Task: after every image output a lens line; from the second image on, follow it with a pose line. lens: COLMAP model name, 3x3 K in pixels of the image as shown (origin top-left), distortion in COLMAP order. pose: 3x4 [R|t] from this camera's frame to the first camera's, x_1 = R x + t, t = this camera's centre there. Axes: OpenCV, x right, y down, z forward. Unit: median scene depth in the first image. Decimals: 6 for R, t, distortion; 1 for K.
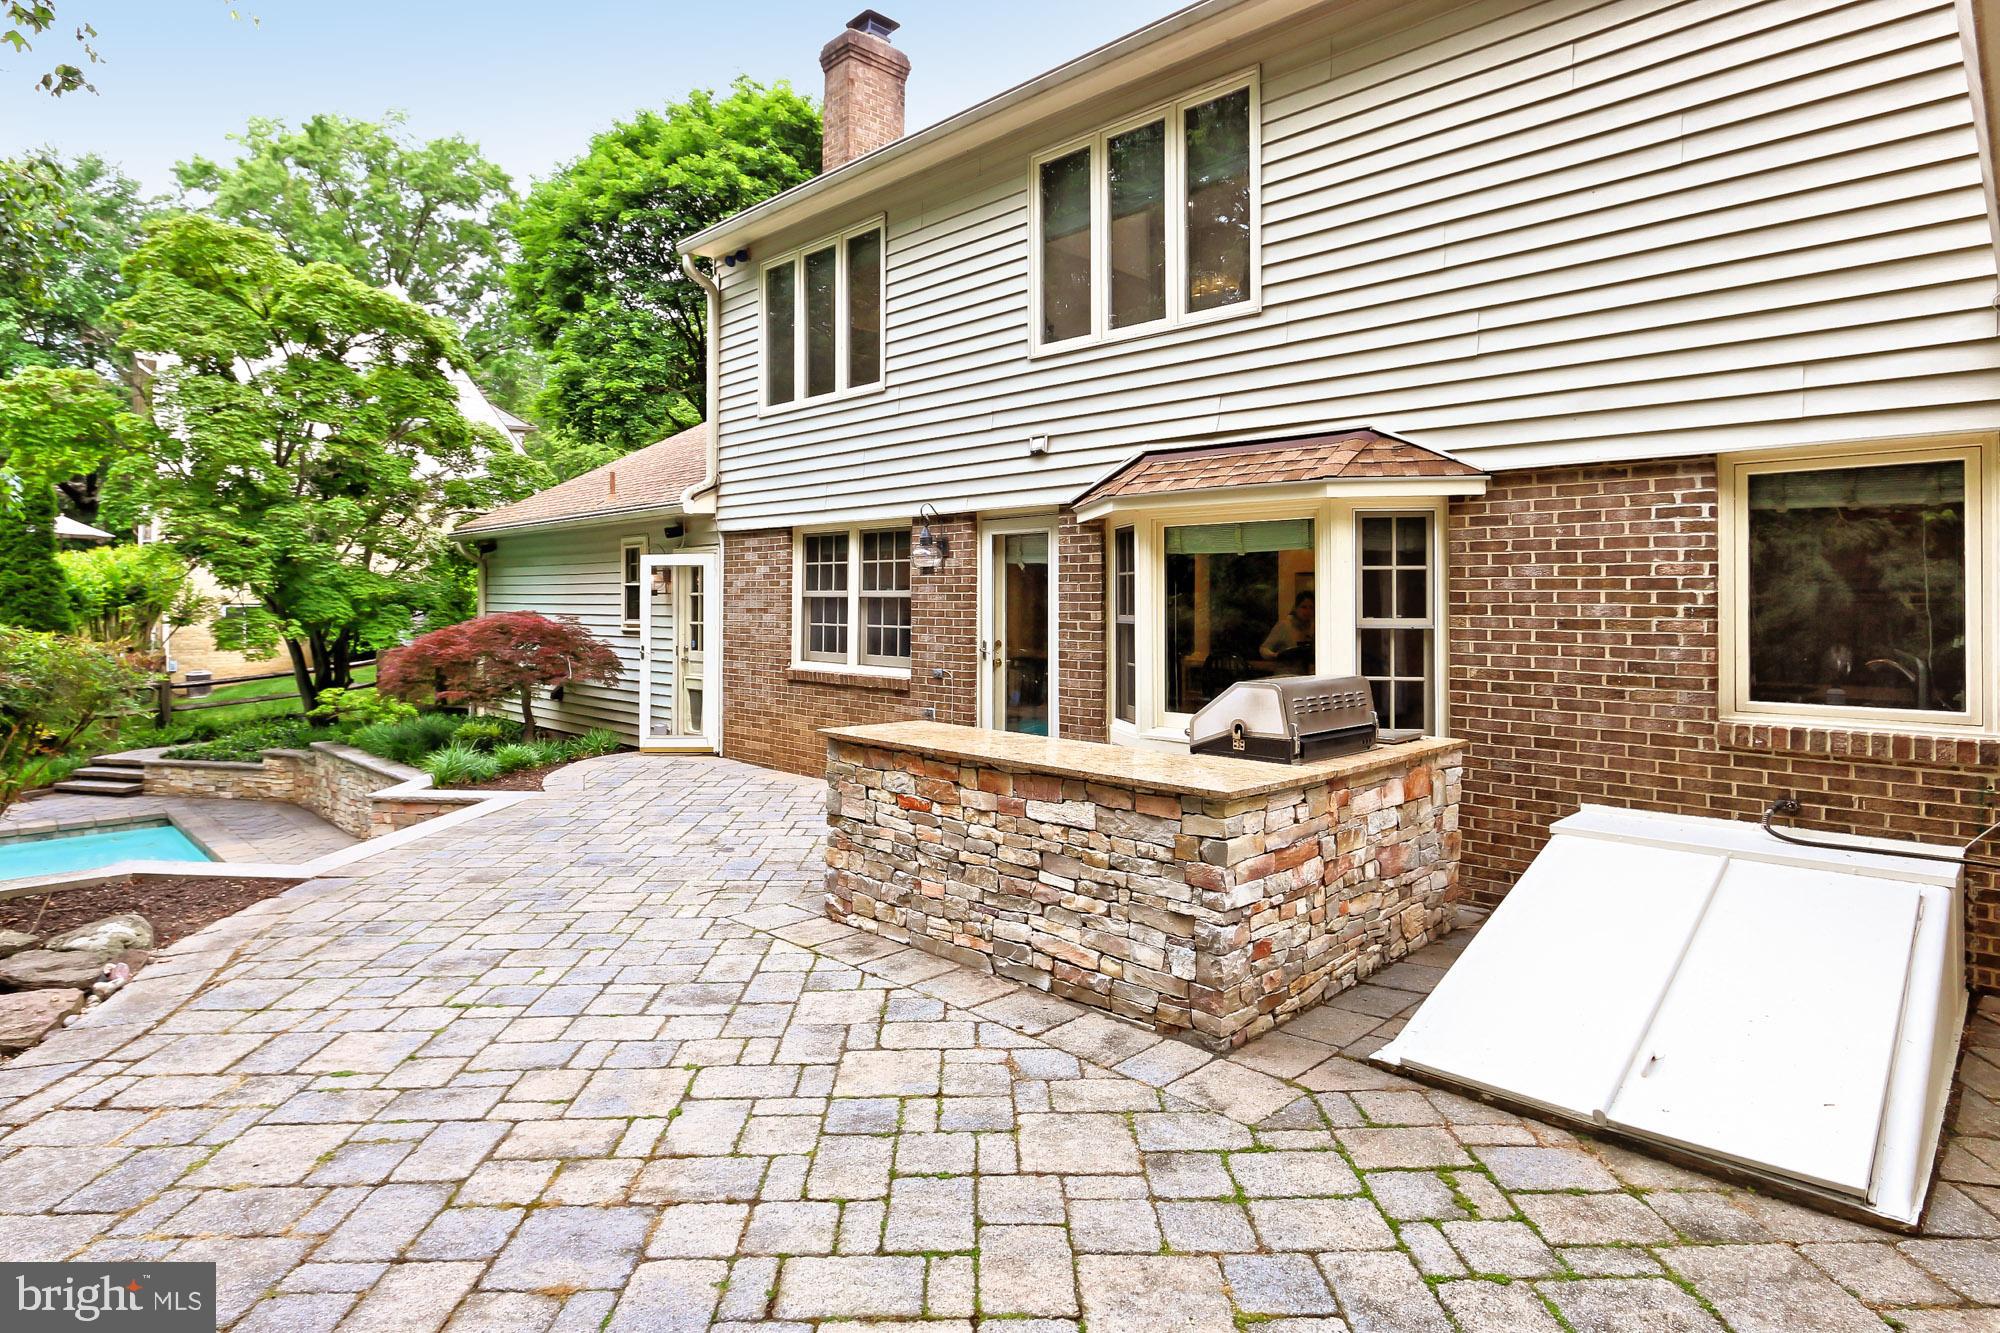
lens RADIAL K [[1066.4, 0, 994.3], [0, 1066.4, 590.8], [0, 0, 1]] dist [-0.024711, 0.000464]
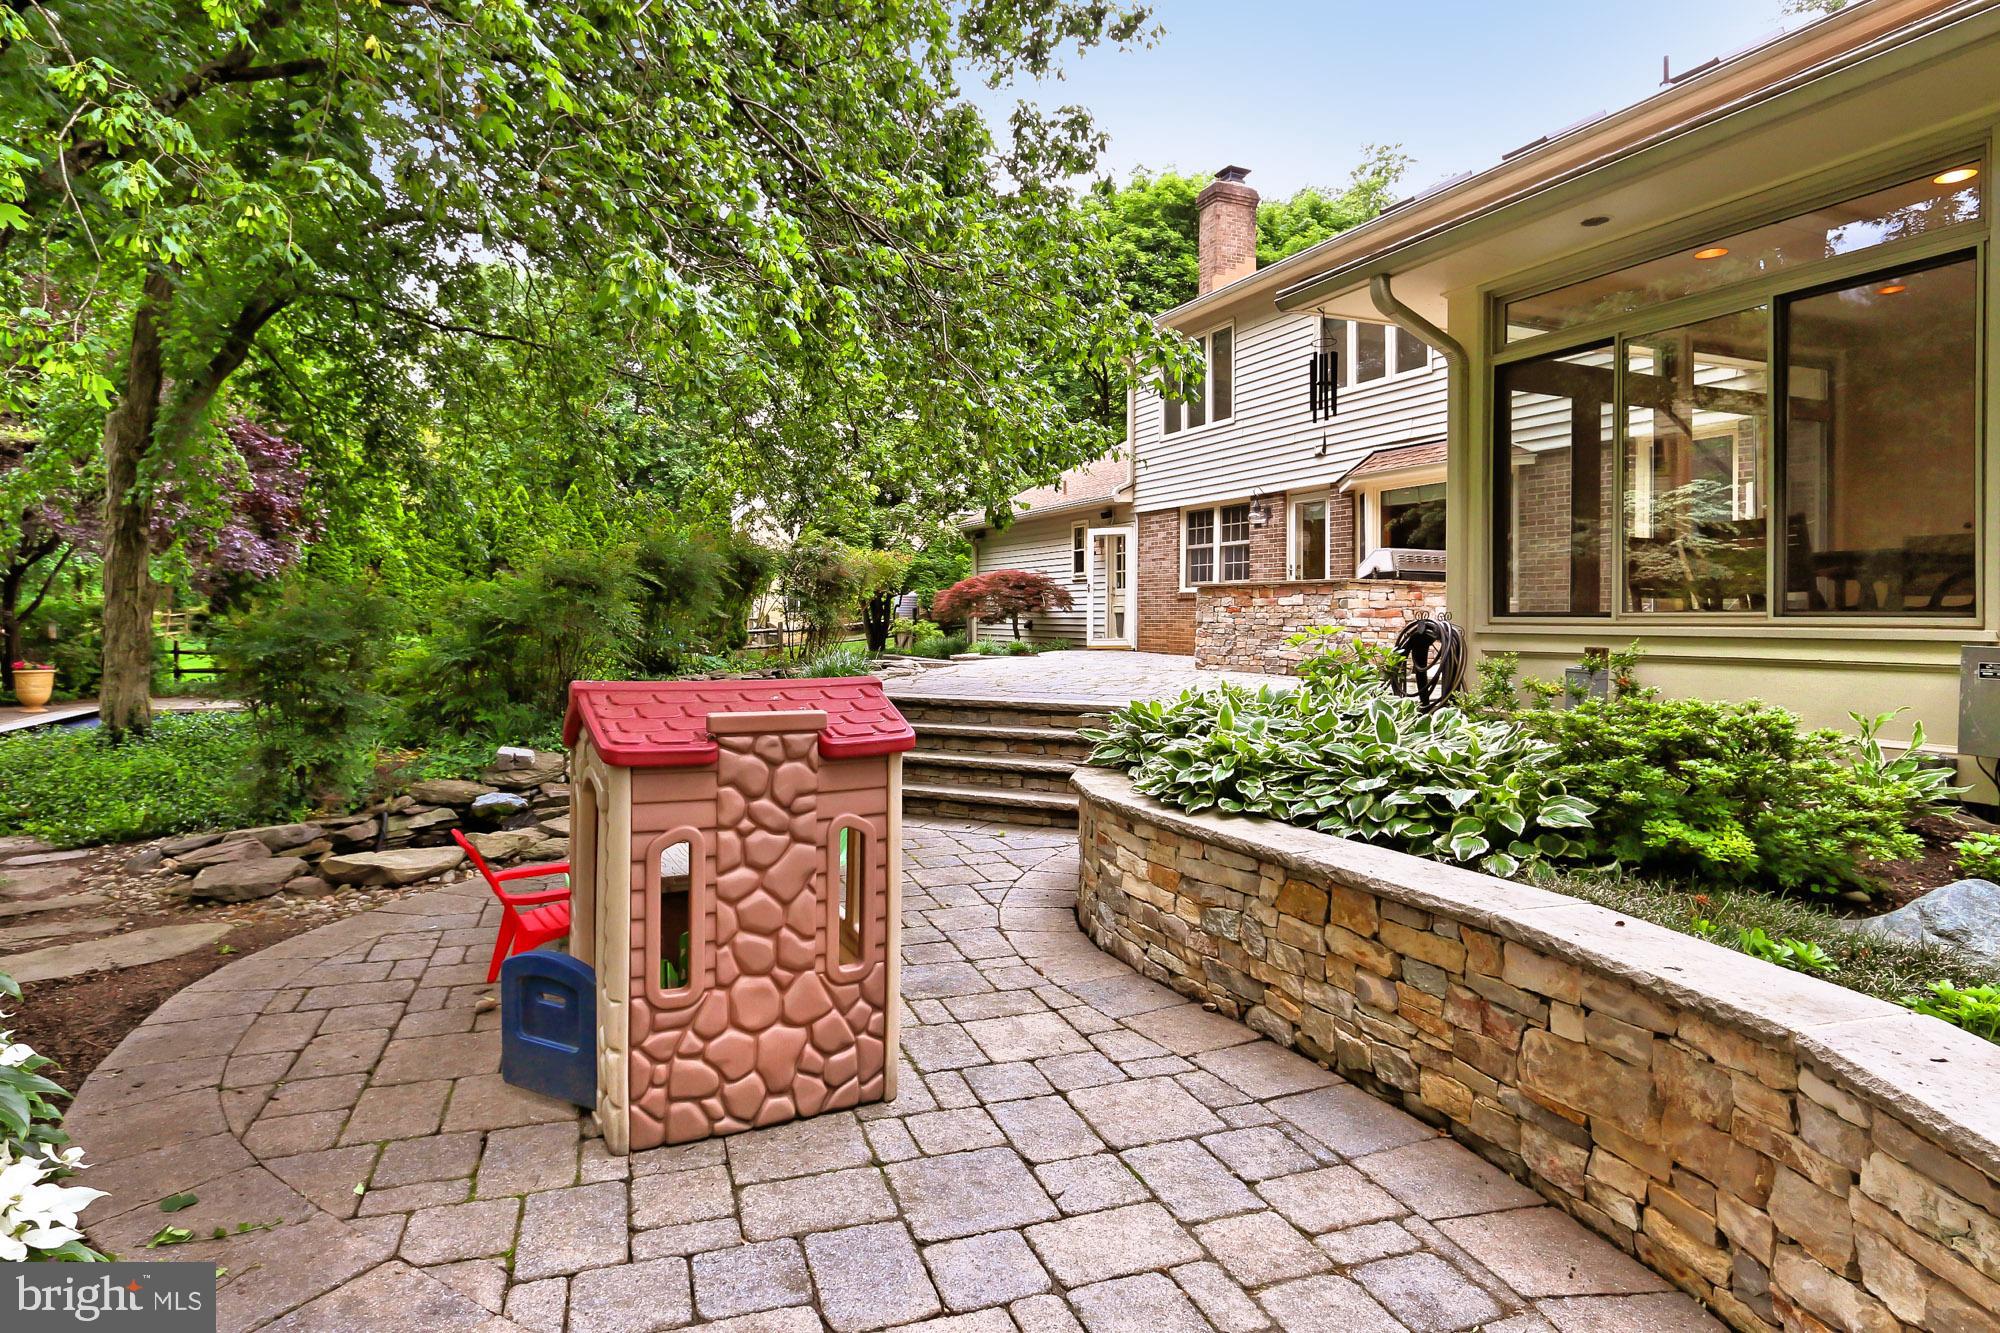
lens RADIAL K [[1066.4, 0, 998.8], [0, 1066.4, 608.4], [0, 0, 1]] dist [-0.024711, 0.000464]
pose [[0.938087, 0.001230, -0.346398, 0.127758], [-0.001495, 0.999999, -0.000497, 0.105080], [0.346397, 0.000984, 0.938087, -0.692499]]
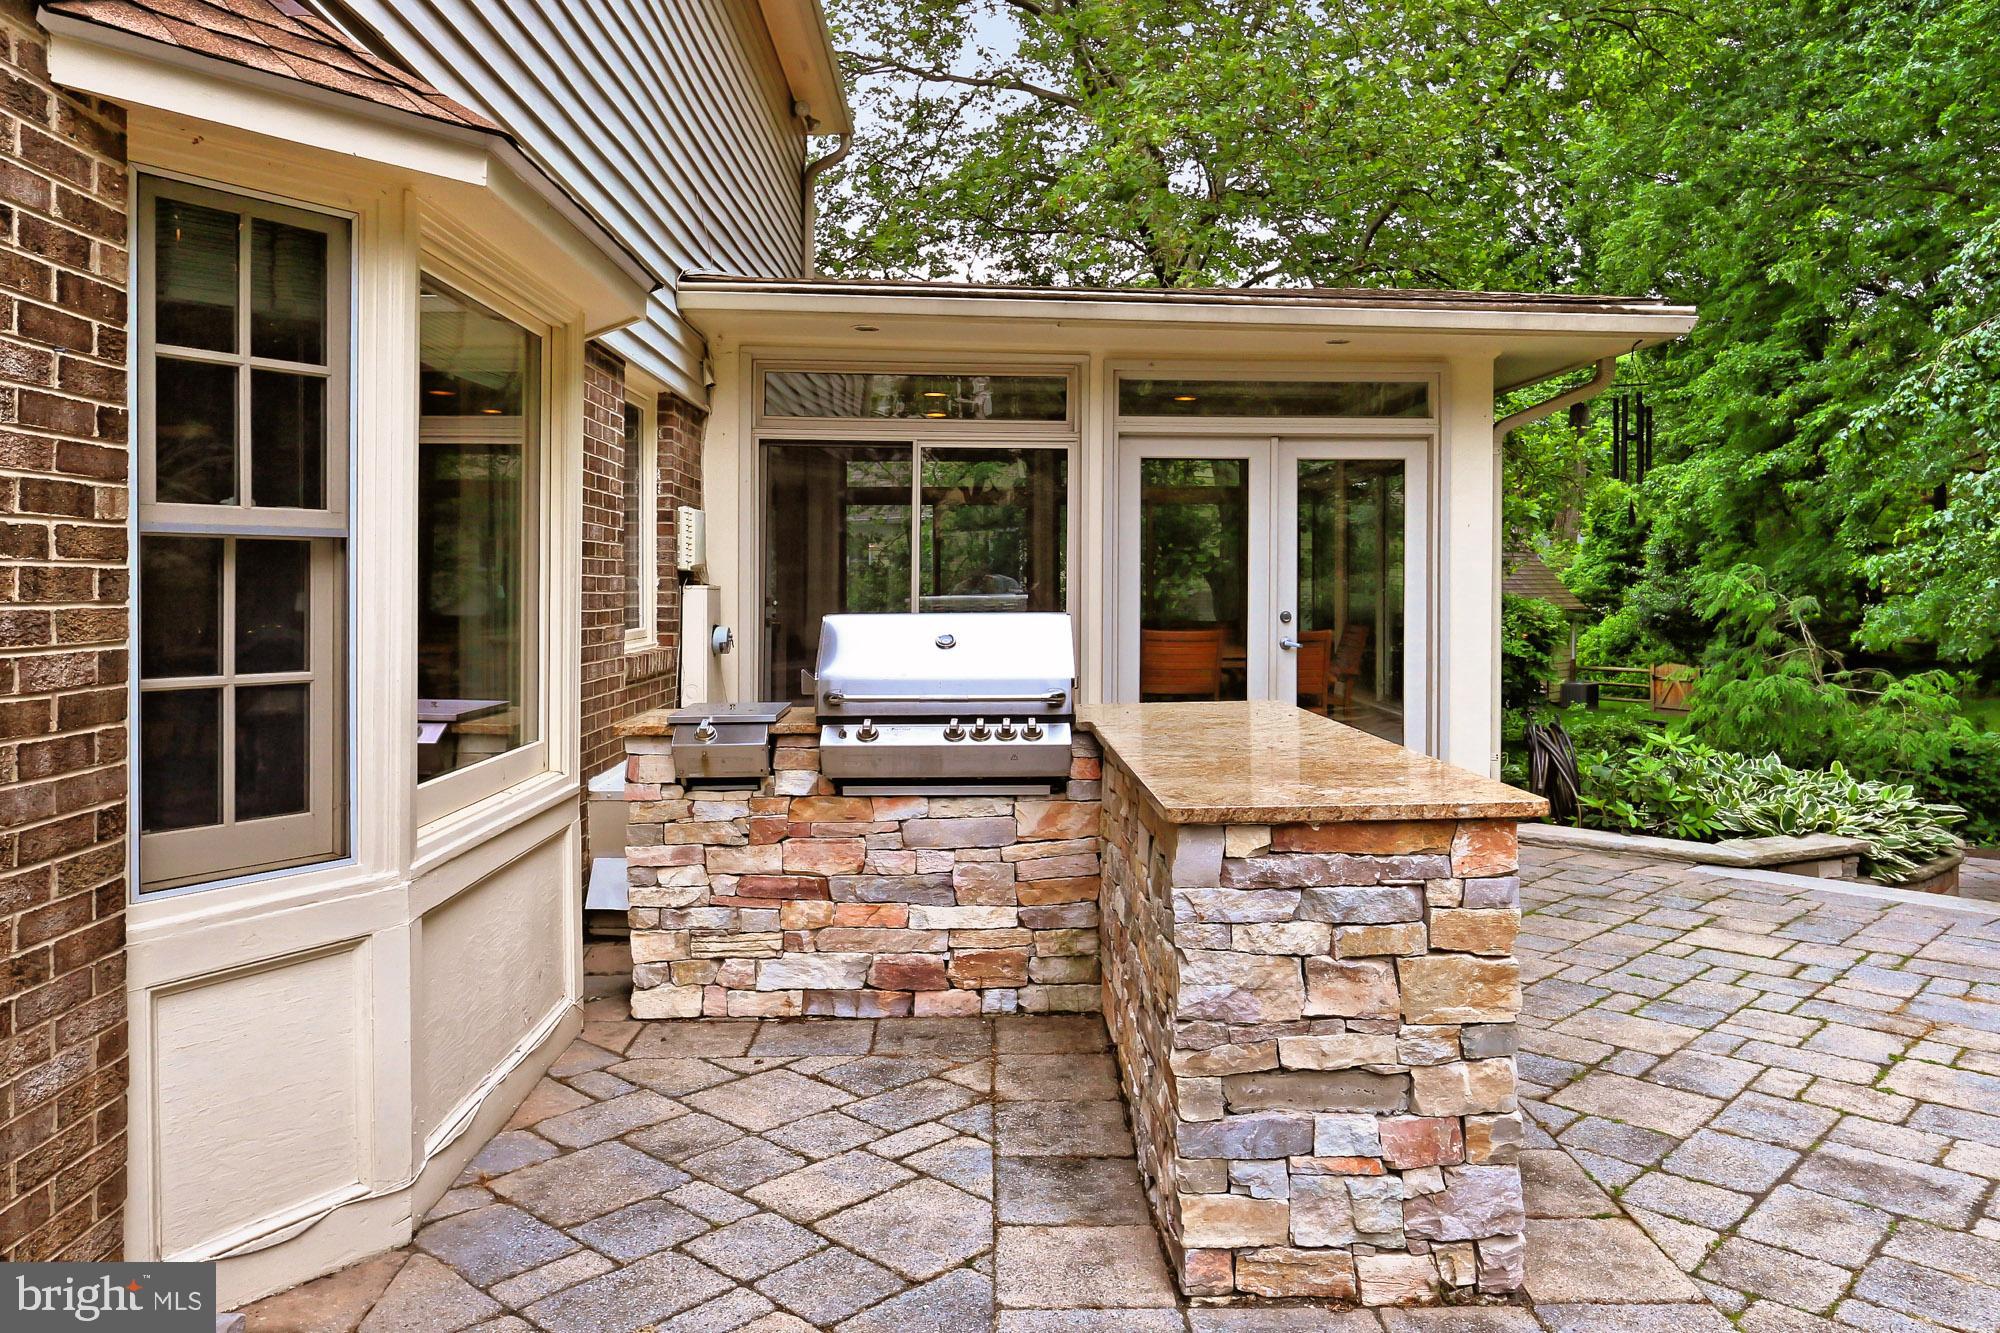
lens RADIAL K [[1456.0, 0, 972.4], [0, 1456.0, 553.2], [0, 0, 1]] dist [-0.020157, 0.009959]
pose [[-0.701819, -0.004266, 0.712343, -0.220228], [-0.012367, 0.999904, -0.006197, 0.028089], [-0.712248, -0.013159, -0.701804, 0.858798]]
